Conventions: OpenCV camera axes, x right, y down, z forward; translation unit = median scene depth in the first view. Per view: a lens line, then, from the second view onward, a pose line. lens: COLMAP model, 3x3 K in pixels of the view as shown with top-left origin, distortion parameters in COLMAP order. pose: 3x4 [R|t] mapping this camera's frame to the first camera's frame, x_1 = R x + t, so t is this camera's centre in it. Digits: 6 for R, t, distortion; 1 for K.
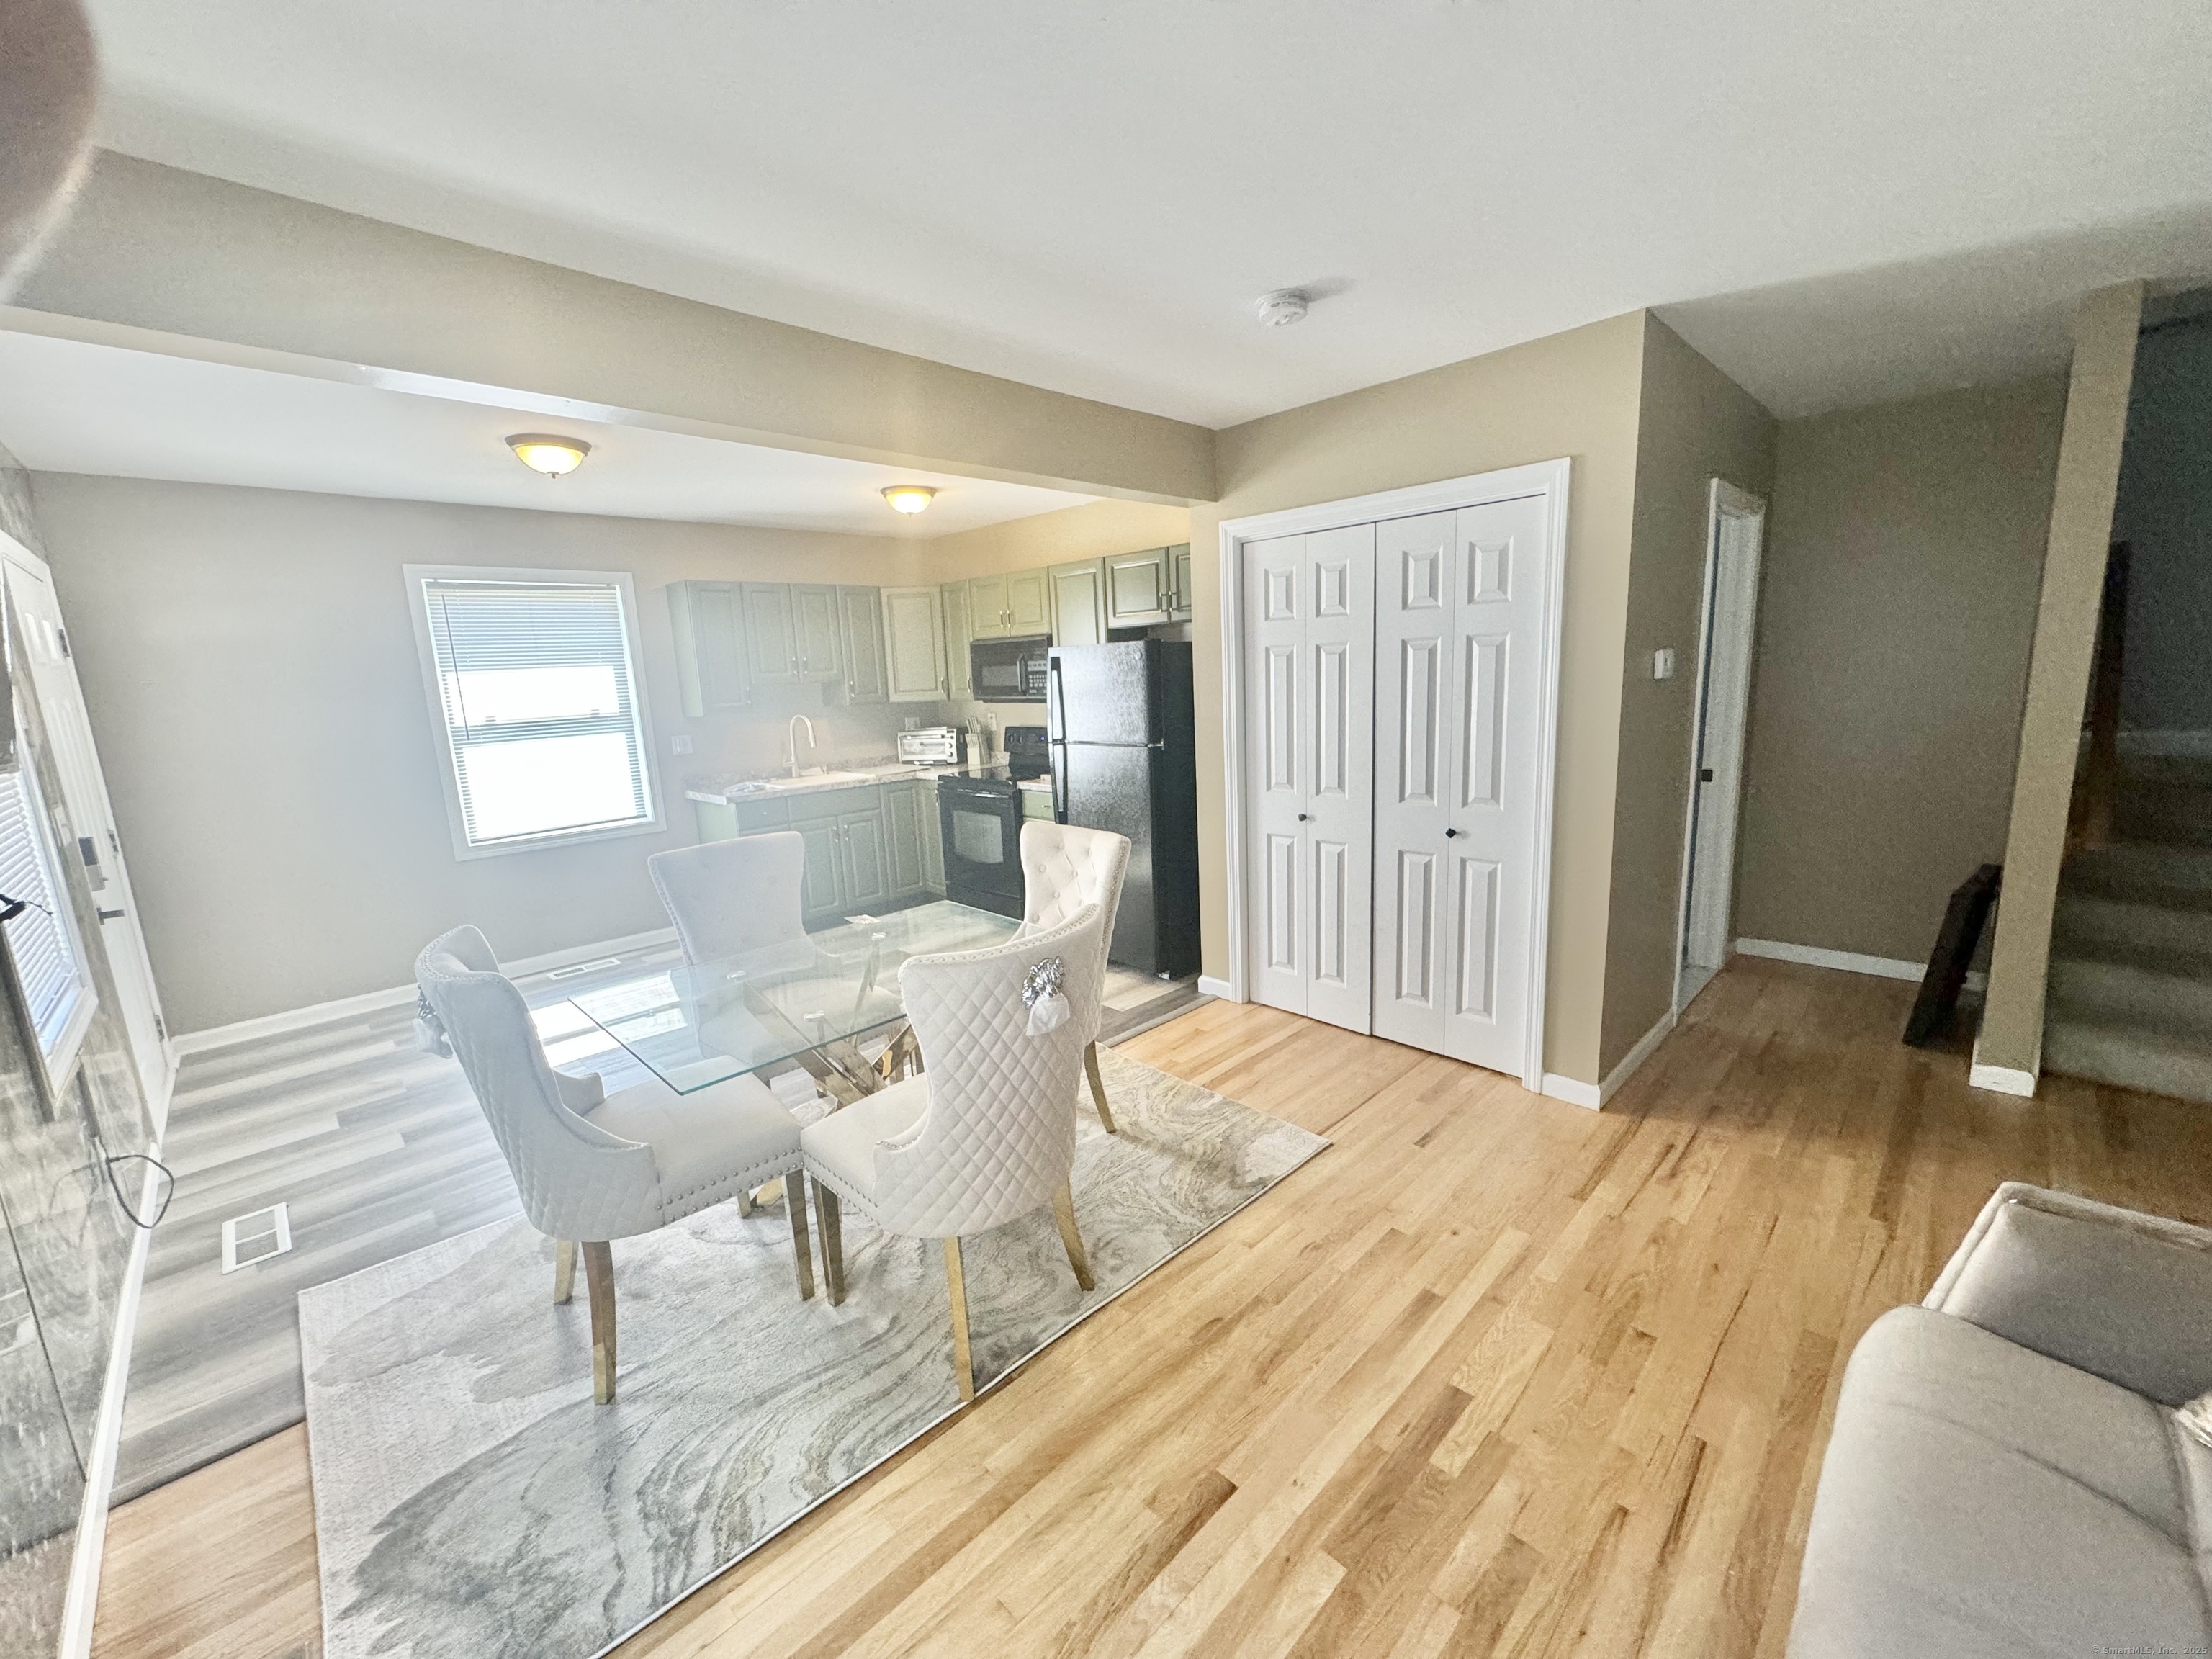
lens RADIAL K [[881.5, 0, 1109.1], [0, 881.5, 822.7], [0, 0, 1]] dist [-0.008894, 0.000242]
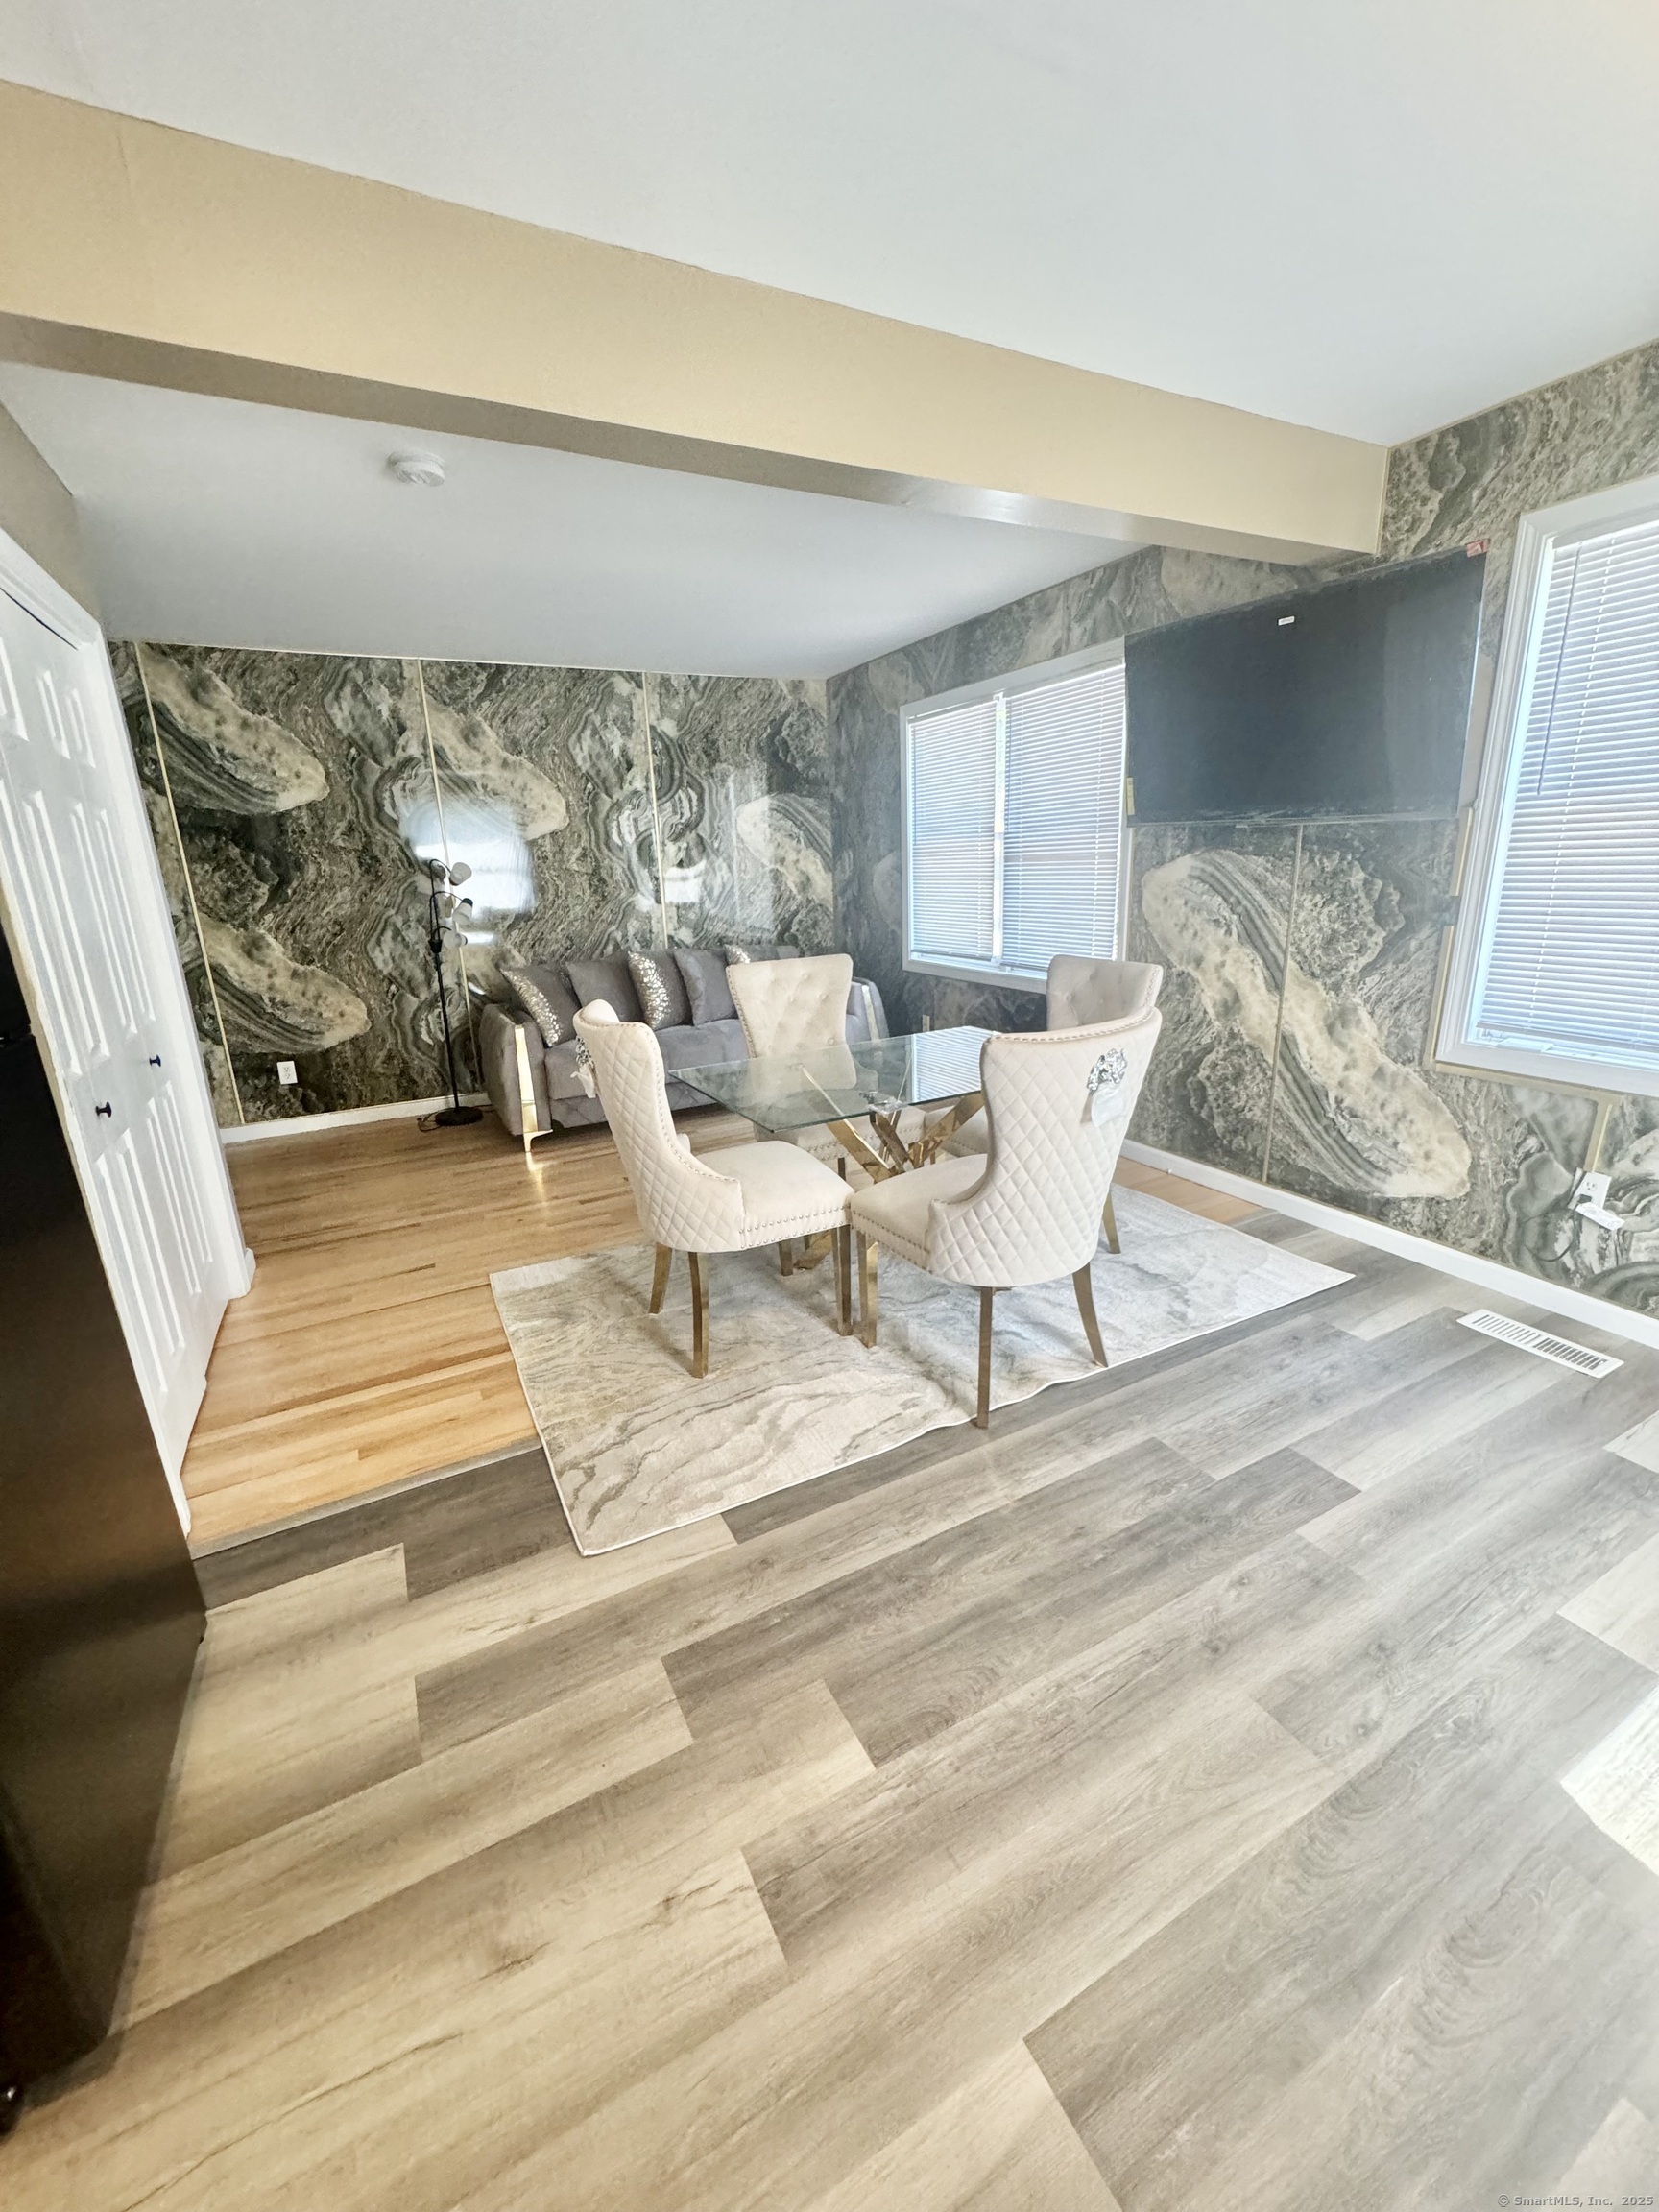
lens RADIAL K [[881.4, 0, 830.0], [0, 881.4, 1104.3], [0, 0, 1]] dist [-0.004145, 0.000289]
pose [[-0.955129, -0.001333, 0.296188, -0.422473], [0.126321, 0.902653, 0.411413, -0.201229], [-0.267903, 0.430367, -0.861982, 1.539803]]
